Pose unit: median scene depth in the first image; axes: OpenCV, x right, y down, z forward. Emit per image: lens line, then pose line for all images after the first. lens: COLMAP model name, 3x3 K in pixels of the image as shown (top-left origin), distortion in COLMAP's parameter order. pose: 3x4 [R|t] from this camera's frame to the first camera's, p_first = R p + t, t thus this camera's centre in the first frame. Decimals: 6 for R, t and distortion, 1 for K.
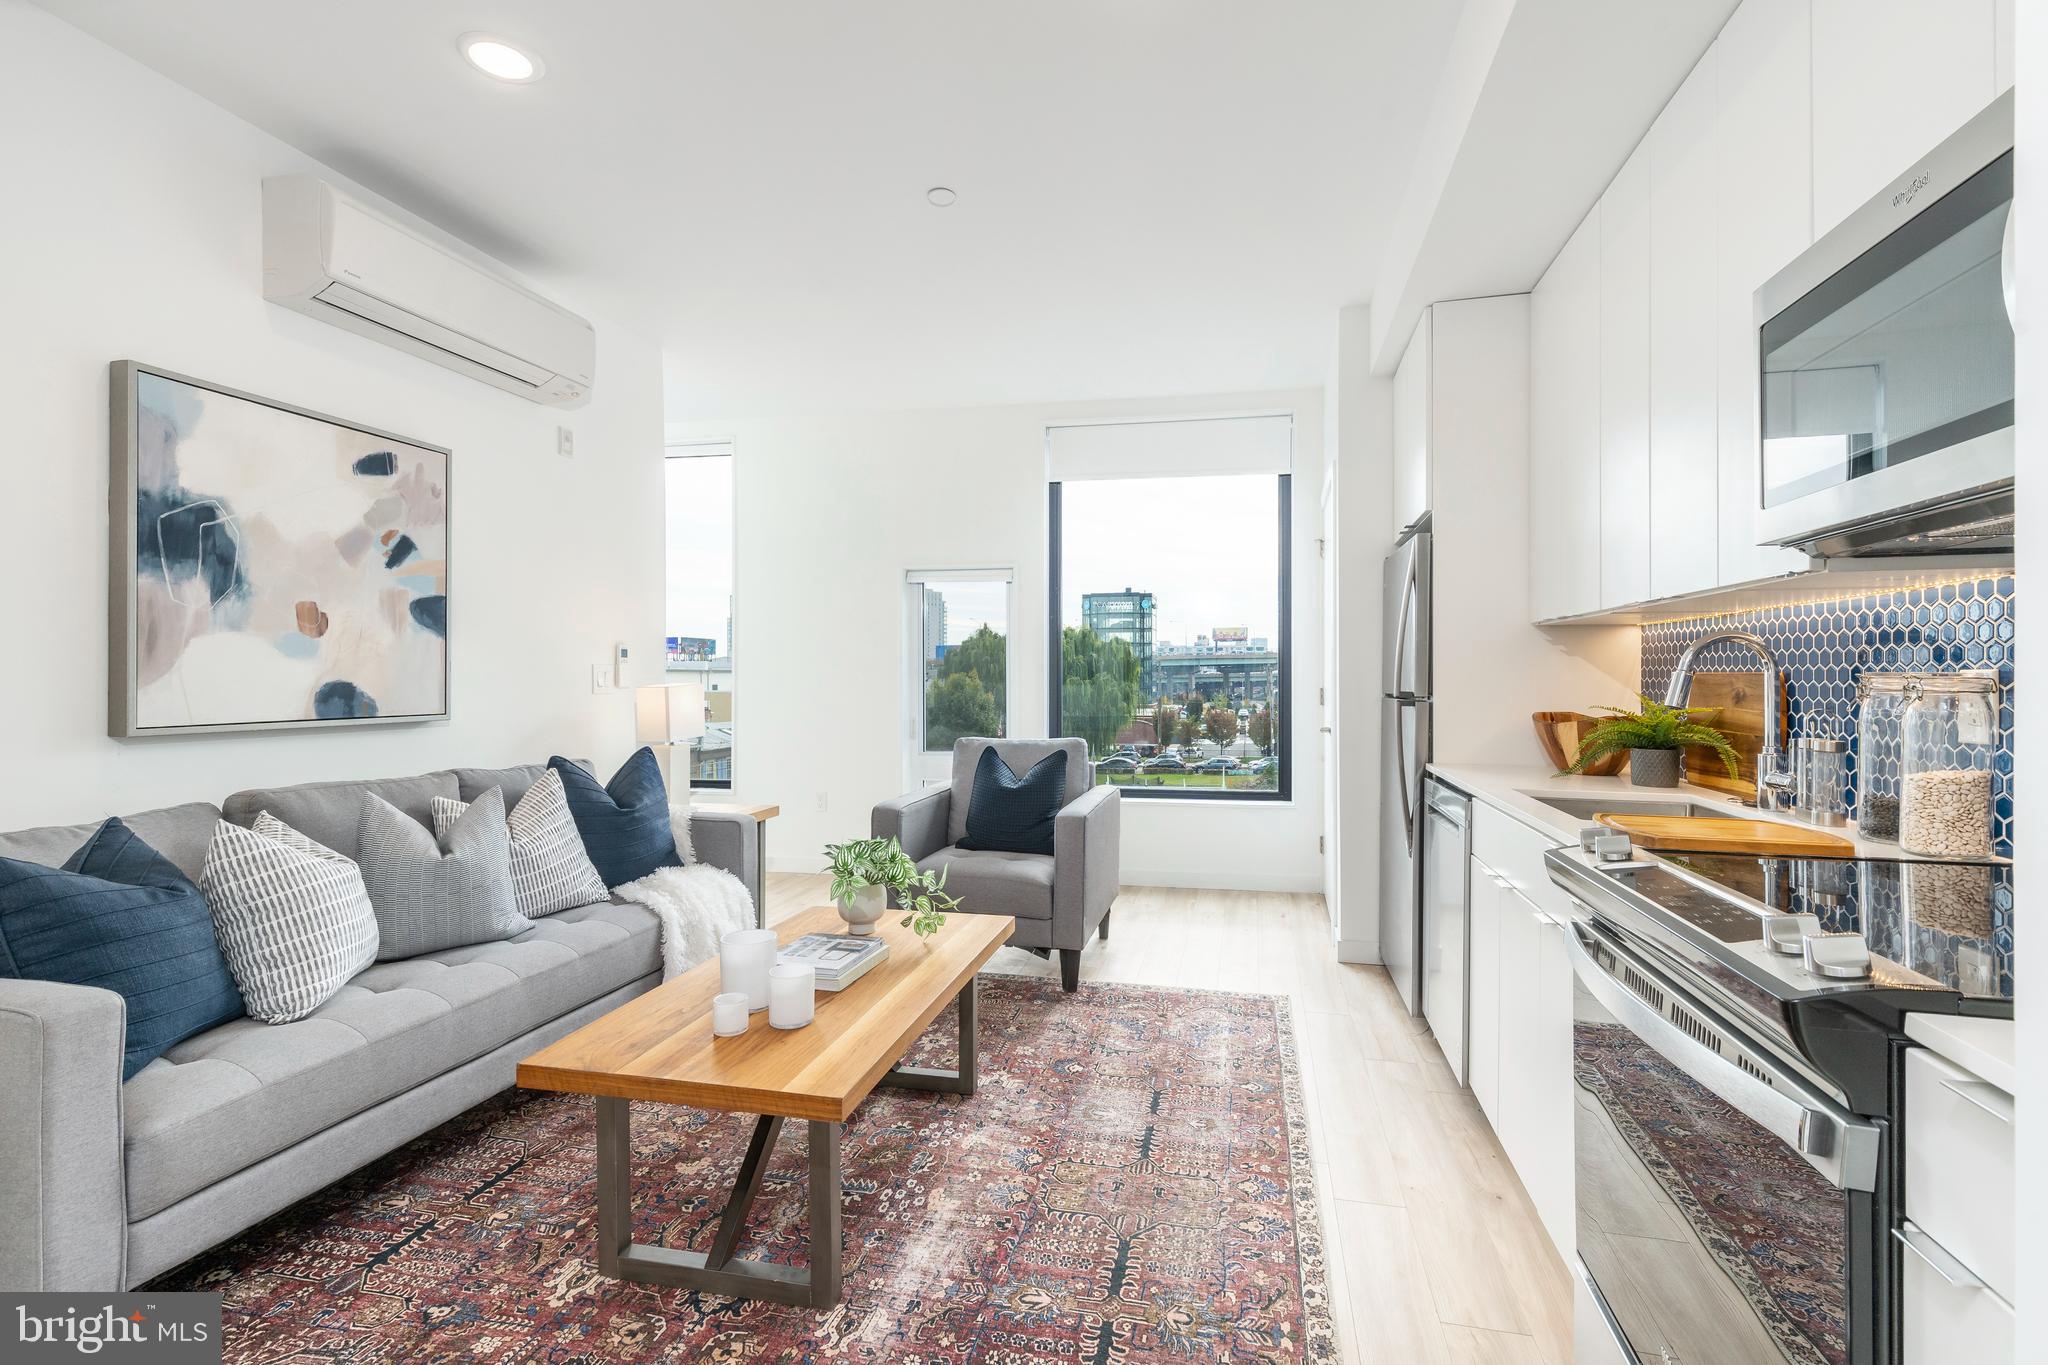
lens RADIAL K [[945.3, 0, 1075.4], [0, 945.3, 676.1], [0, 0, 1]] dist [-0.002826, -0.000506]
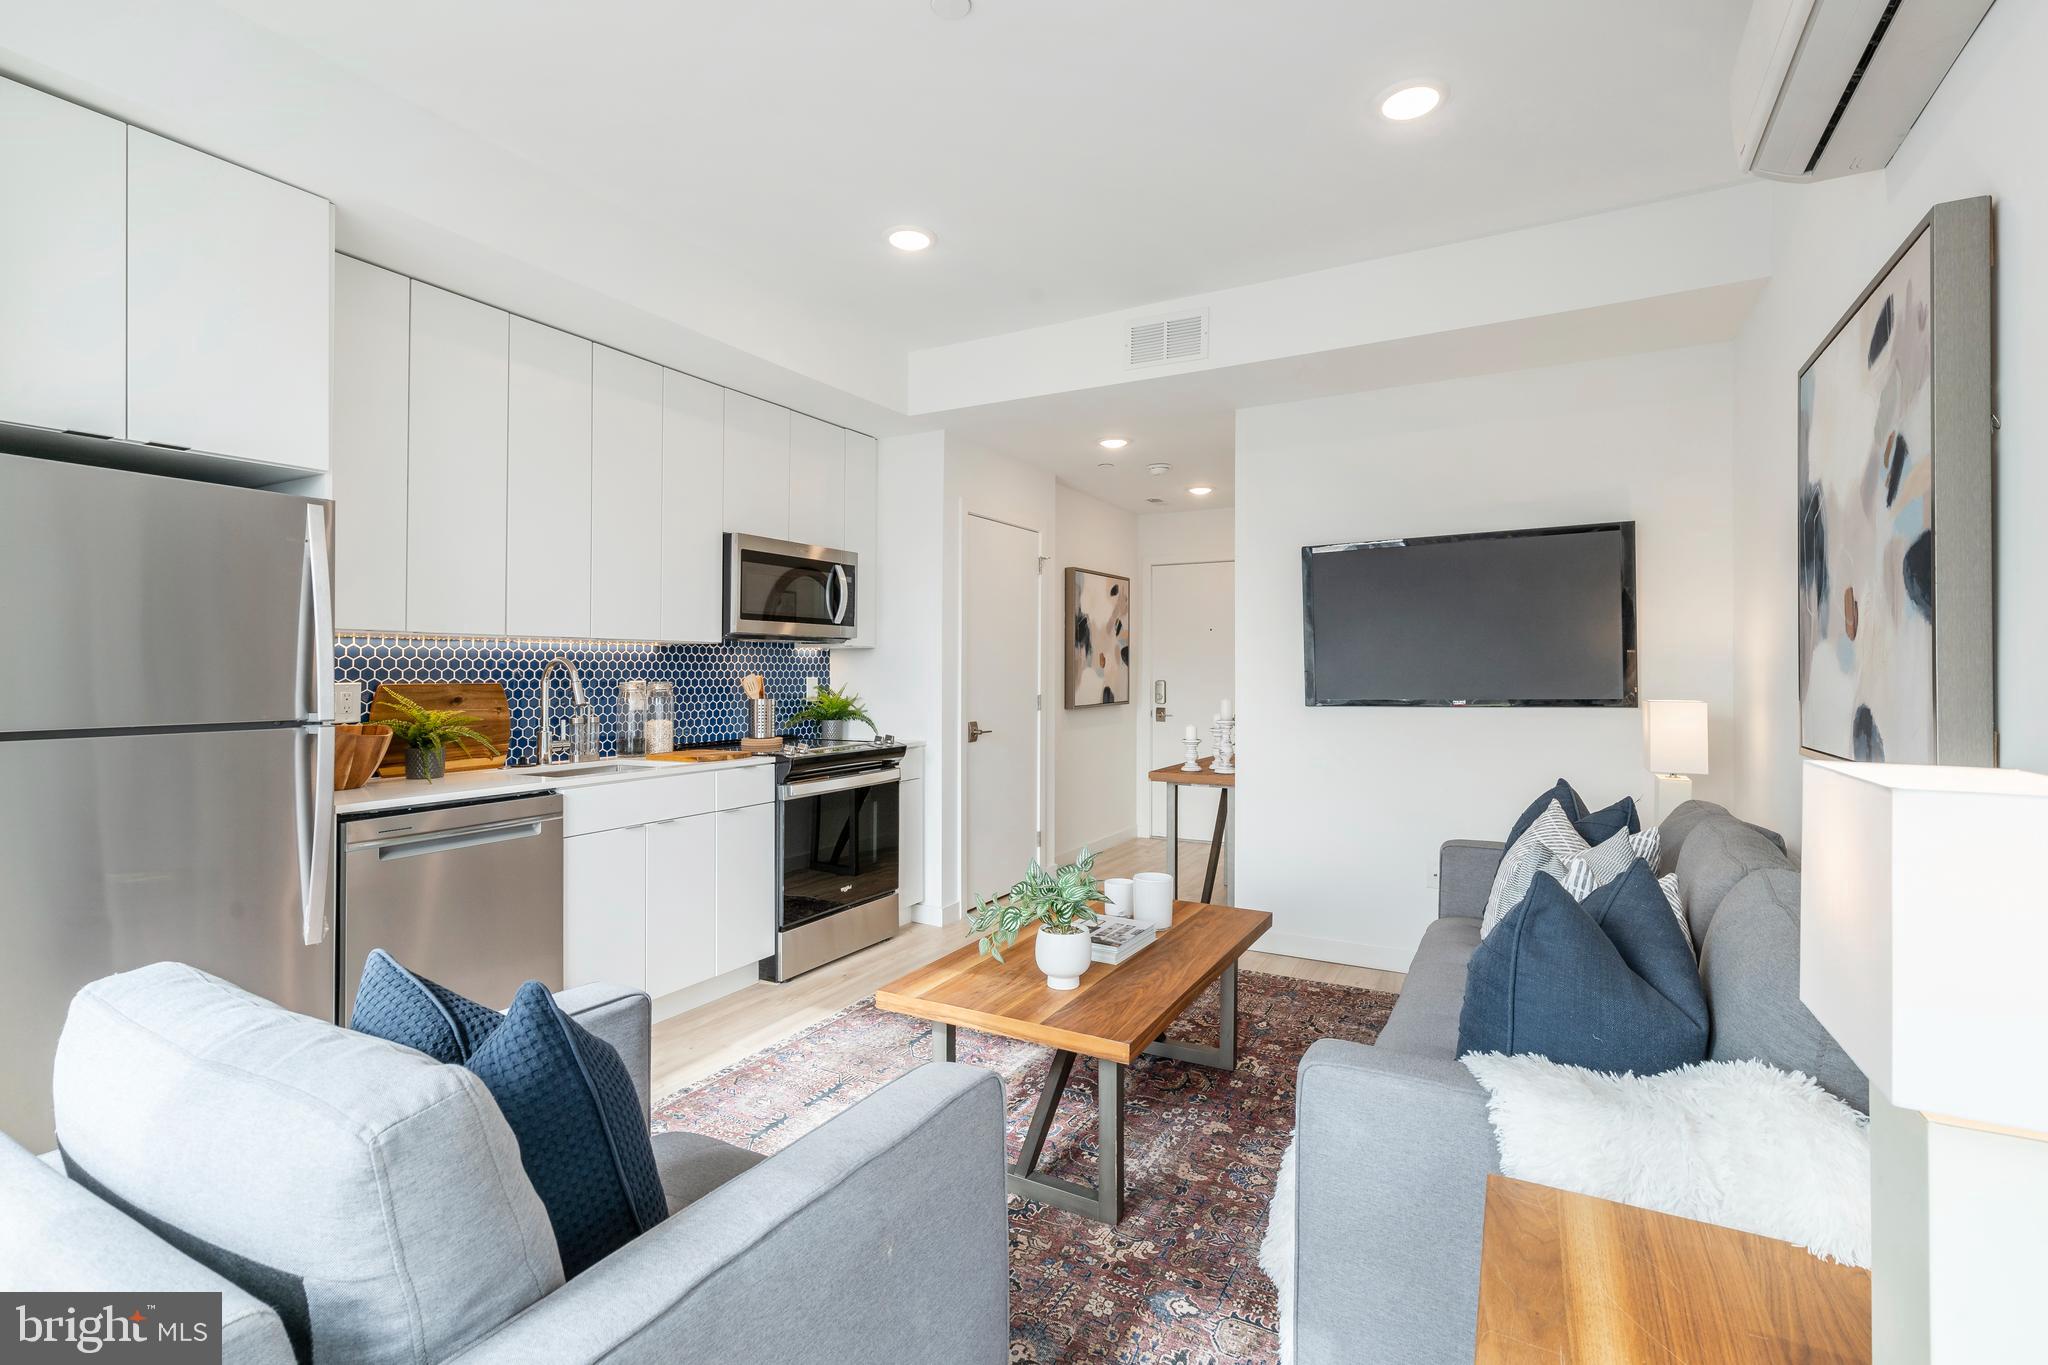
lens RADIAL K [[945.3, 0, 1075.4], [0, 945.3, 676.1], [0, 0, 1]] dist [-0.002826, -0.000506]
pose [[-0.967303, 0.000407, 0.253624, -0.498776], [-0.000574, 0.999993, -0.003796, -0.005818], [-0.253624, -0.003817, -0.967295, 2.003328]]
